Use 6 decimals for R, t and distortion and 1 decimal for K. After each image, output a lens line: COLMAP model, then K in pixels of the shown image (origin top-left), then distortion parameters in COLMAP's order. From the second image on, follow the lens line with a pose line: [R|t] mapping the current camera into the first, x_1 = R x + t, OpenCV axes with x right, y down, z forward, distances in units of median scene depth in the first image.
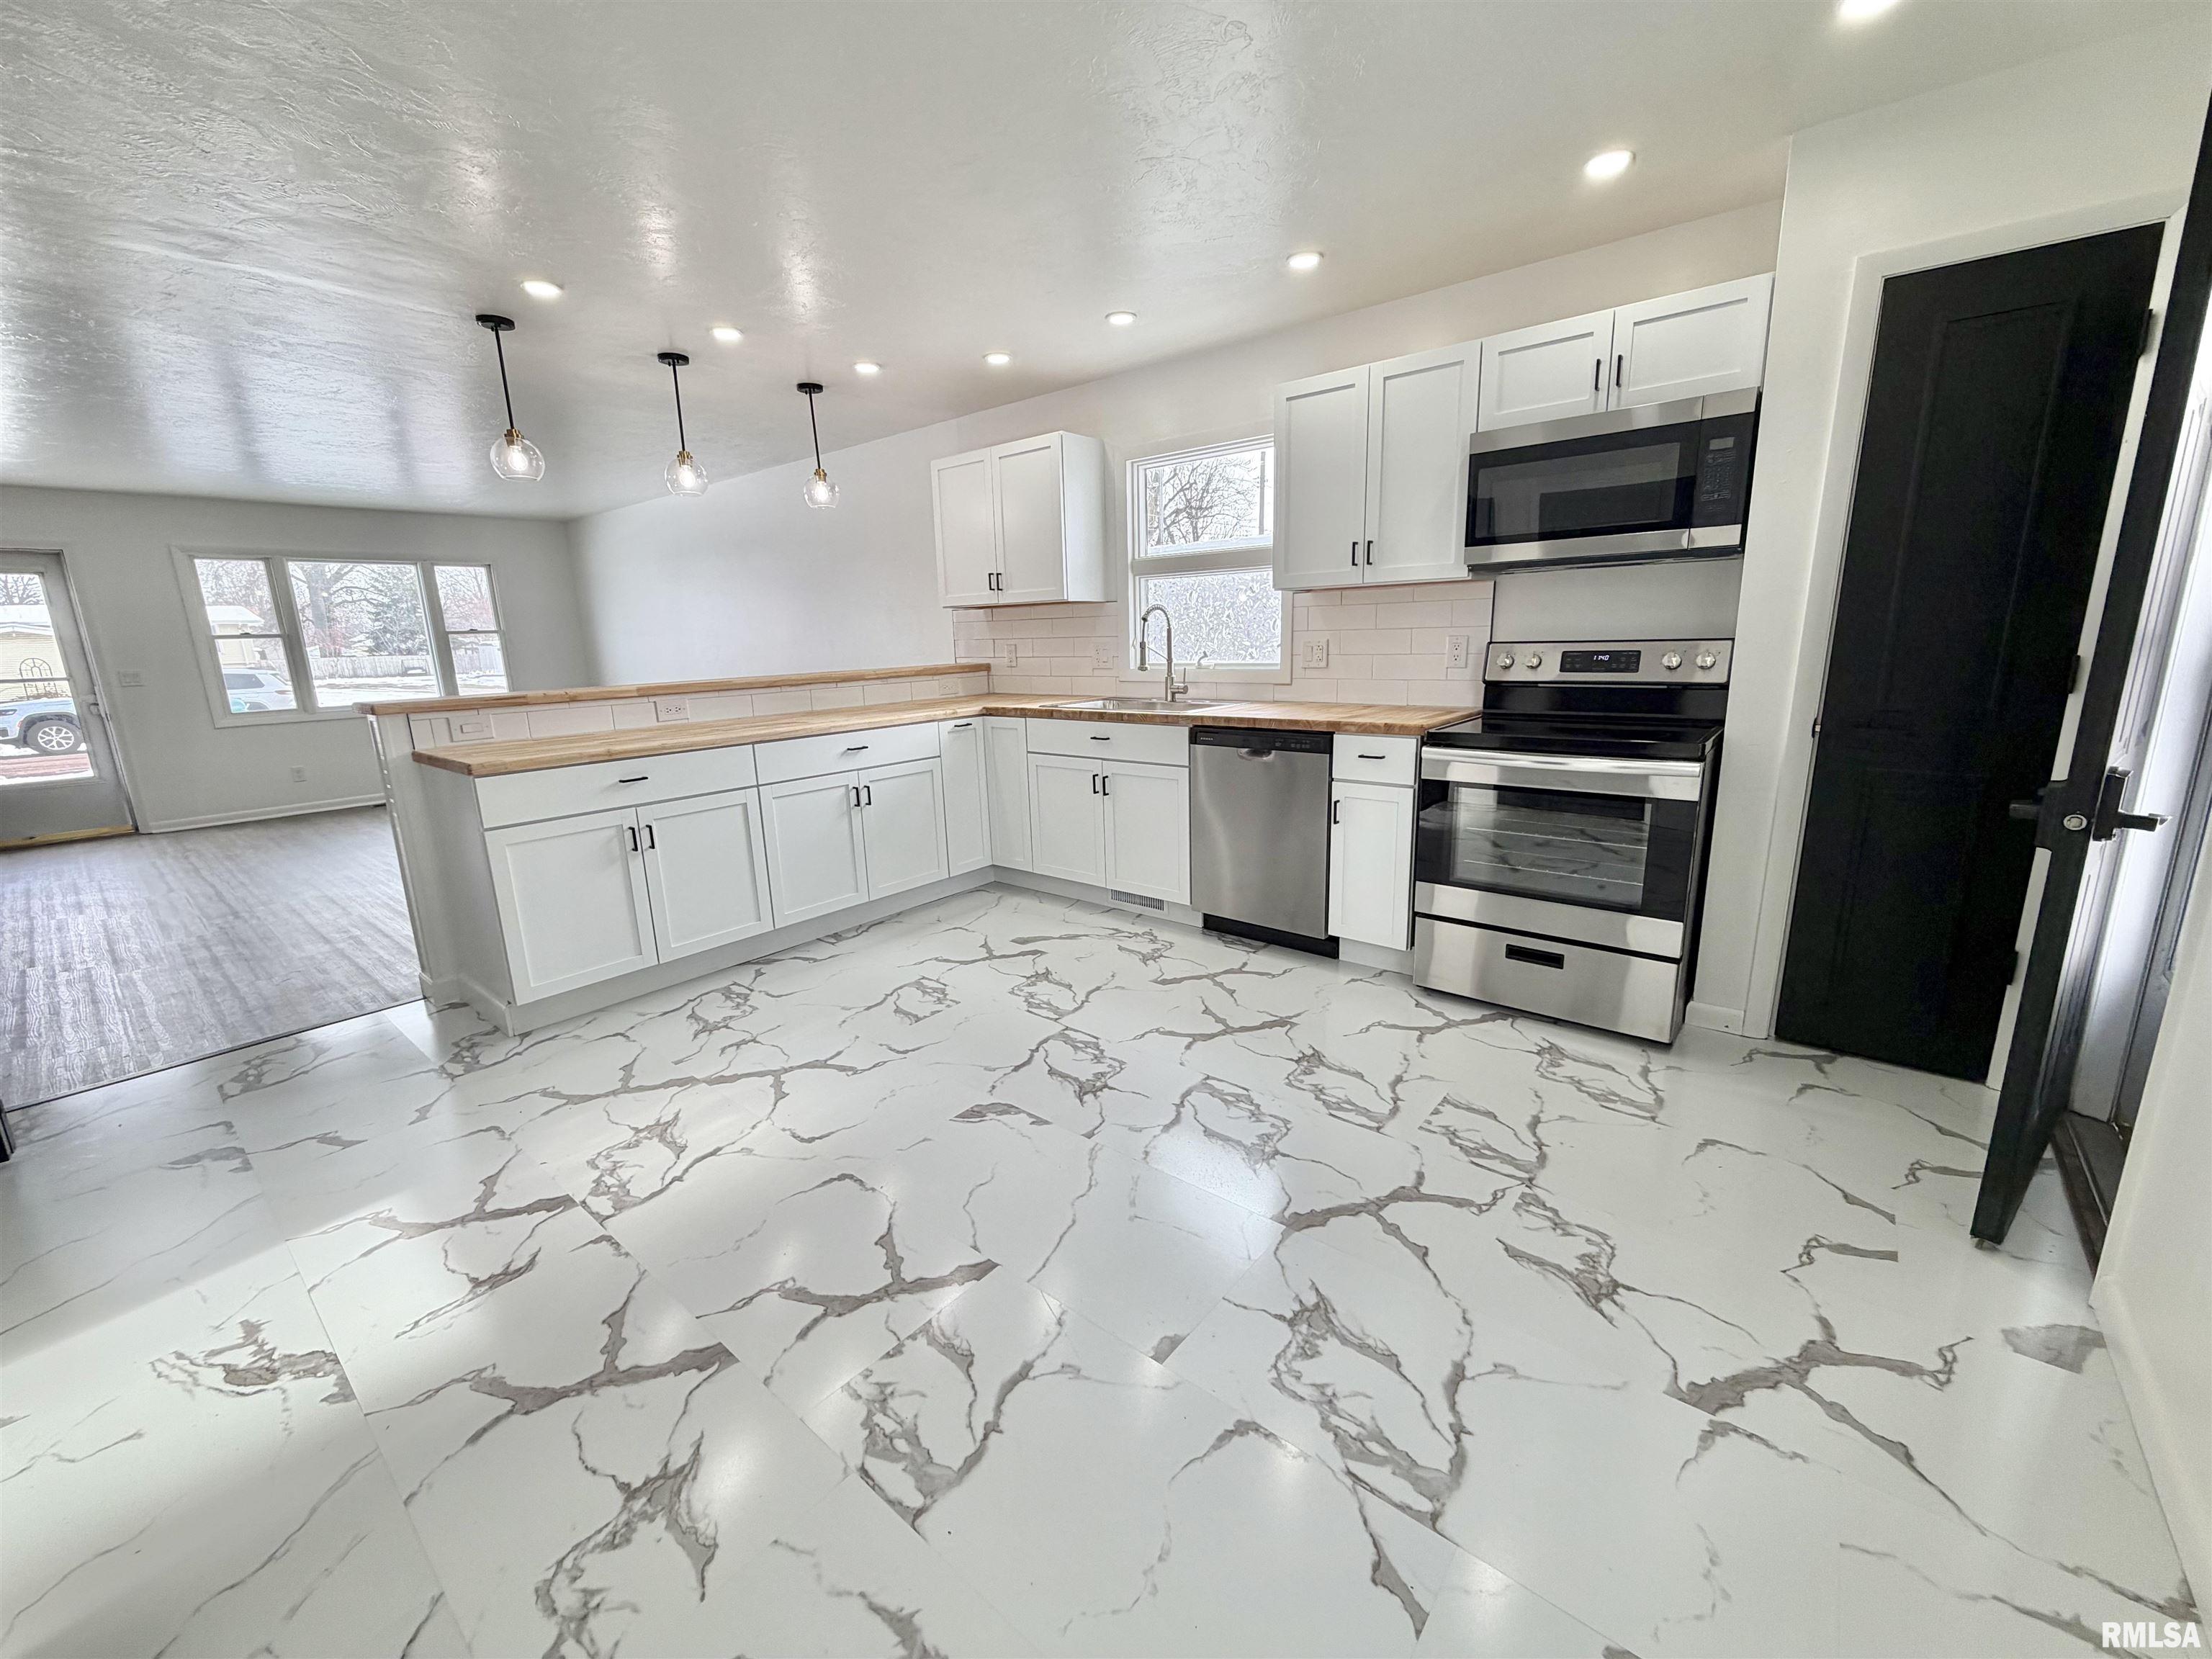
lens RADIAL K [[883.0, 0, 1103.1], [0, 883.0, 828.5], [0, 0, 1]] dist [0.000184, -0.000131]
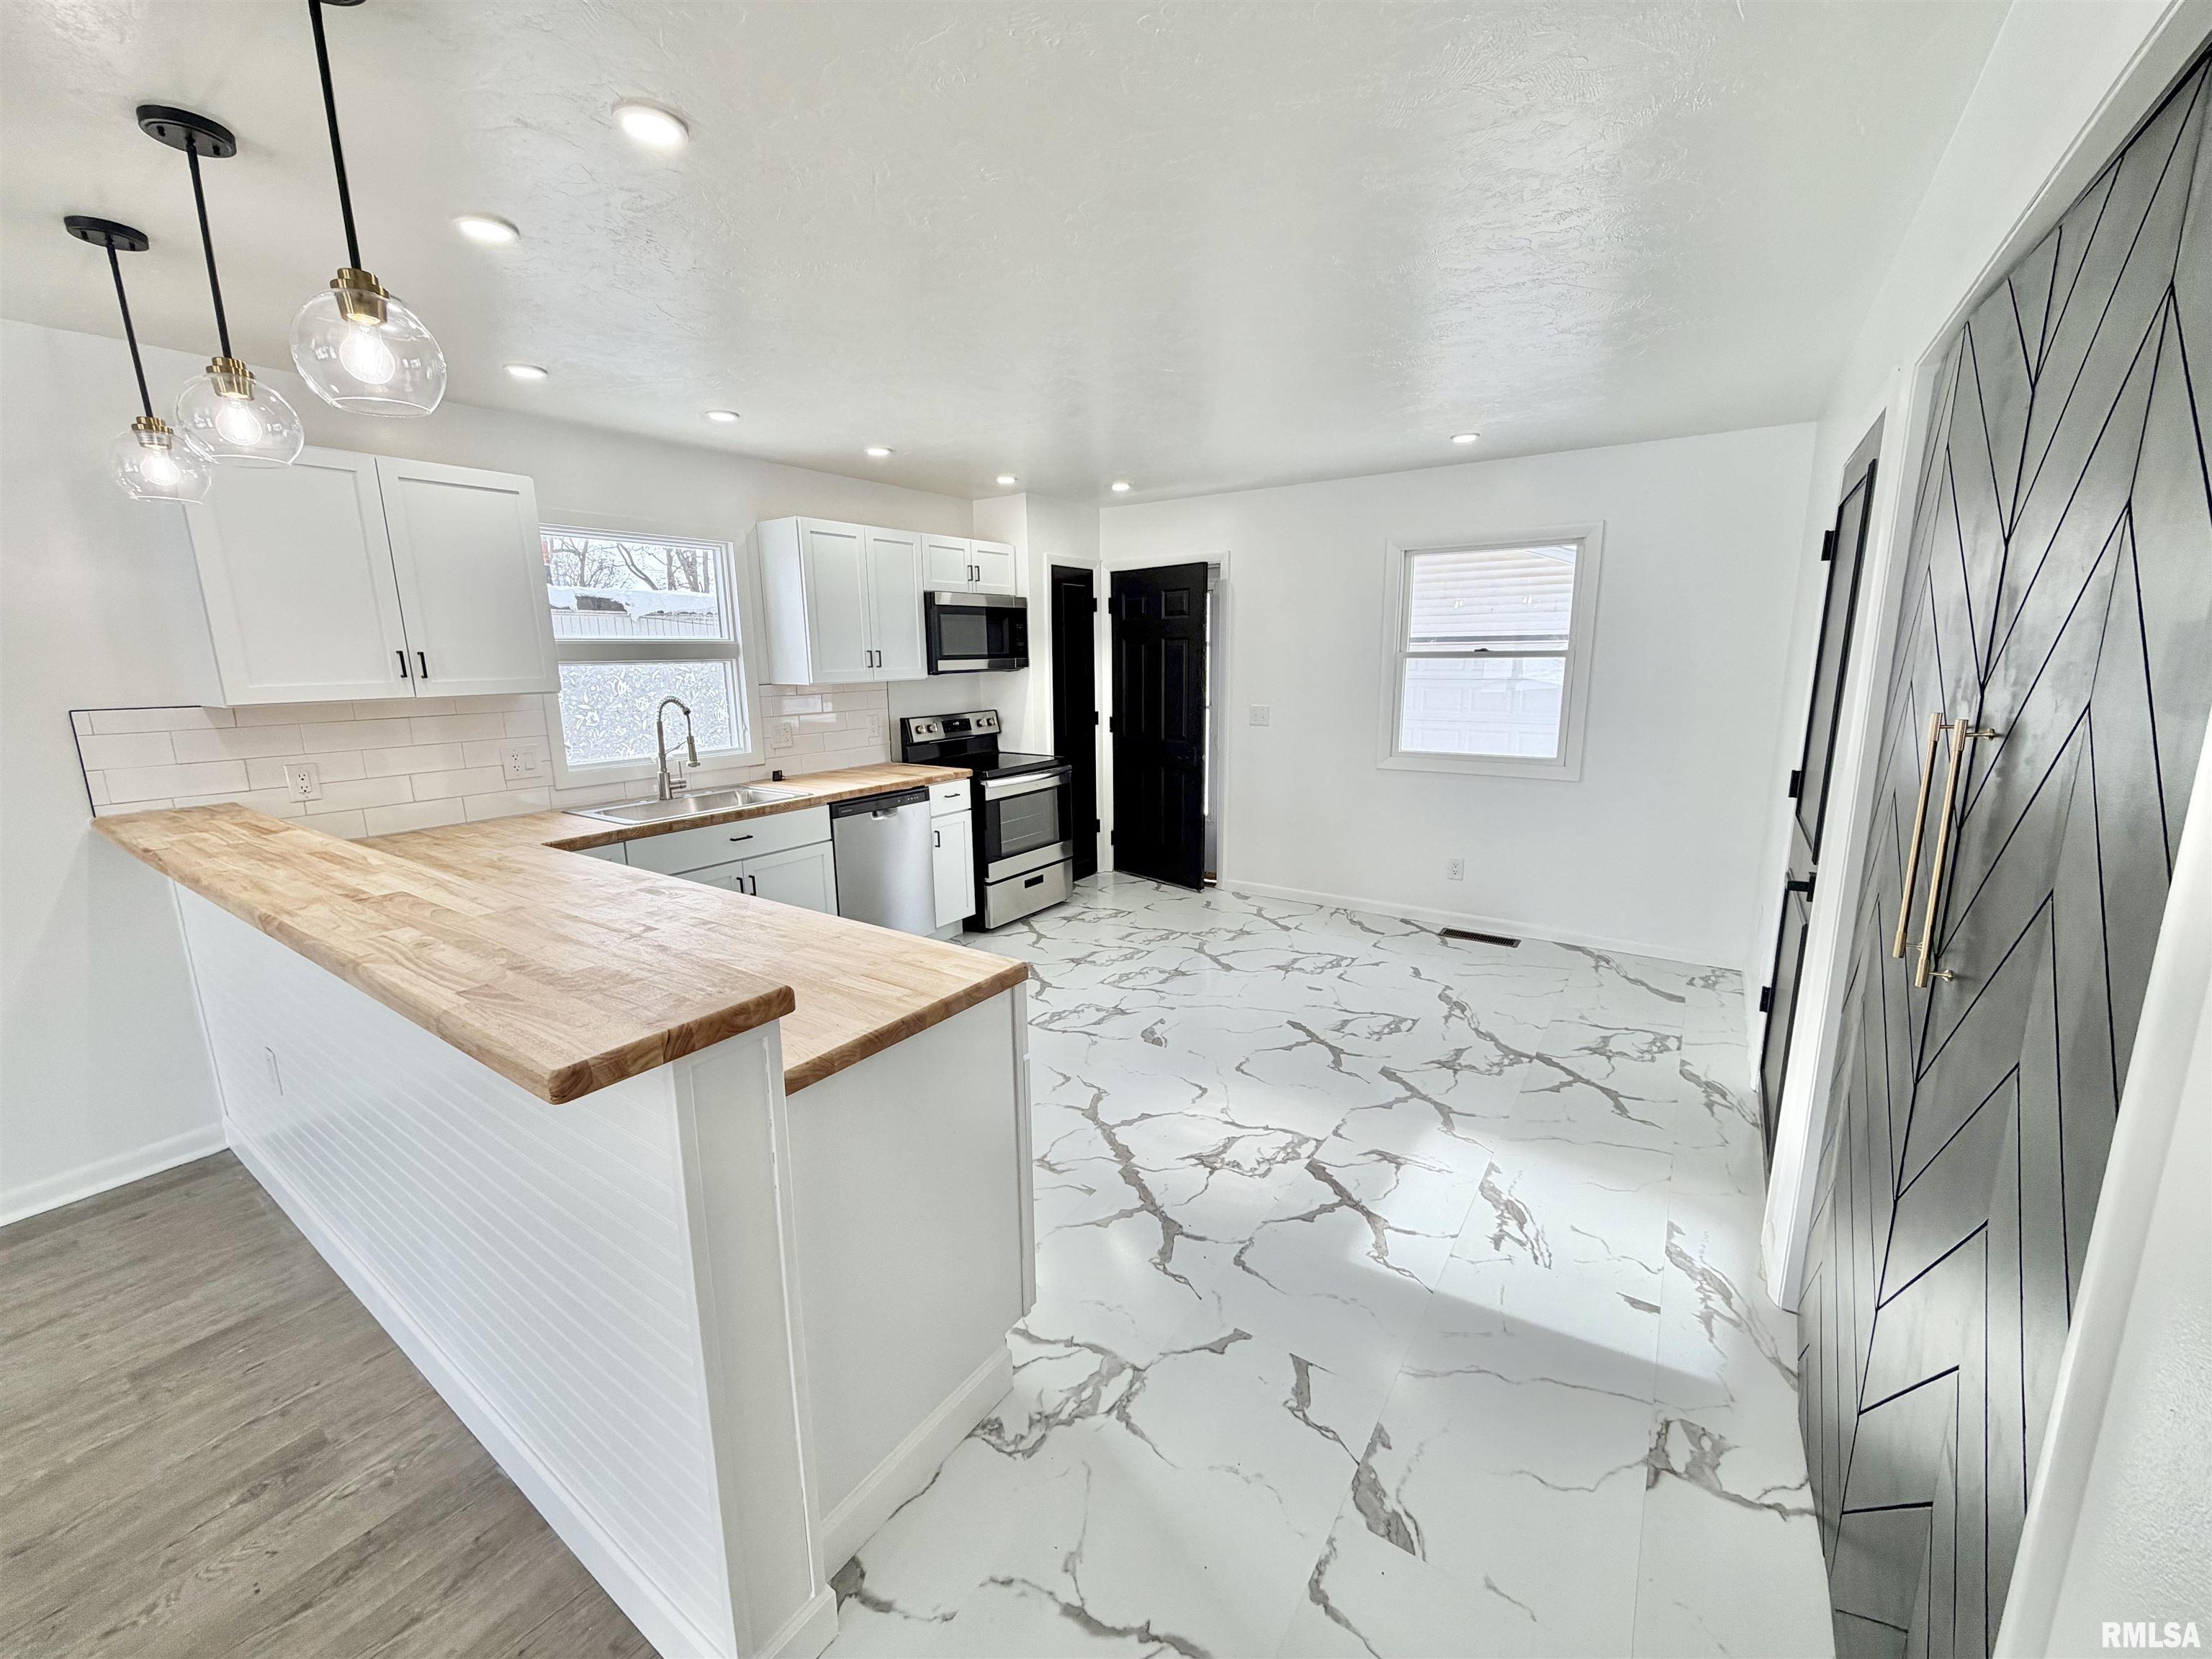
lens RADIAL K [[883.0, 0, 1103.1], [0, 883.0, 828.5], [0, 0, 1]] dist [0.000184, -0.000131]
pose [[-0.098135, -0.167194, 0.981028, -1.427359], [0.234096, 0.954246, 0.186047, -0.292764], [-0.967248, 0.247913, -0.054505, 1.005301]]
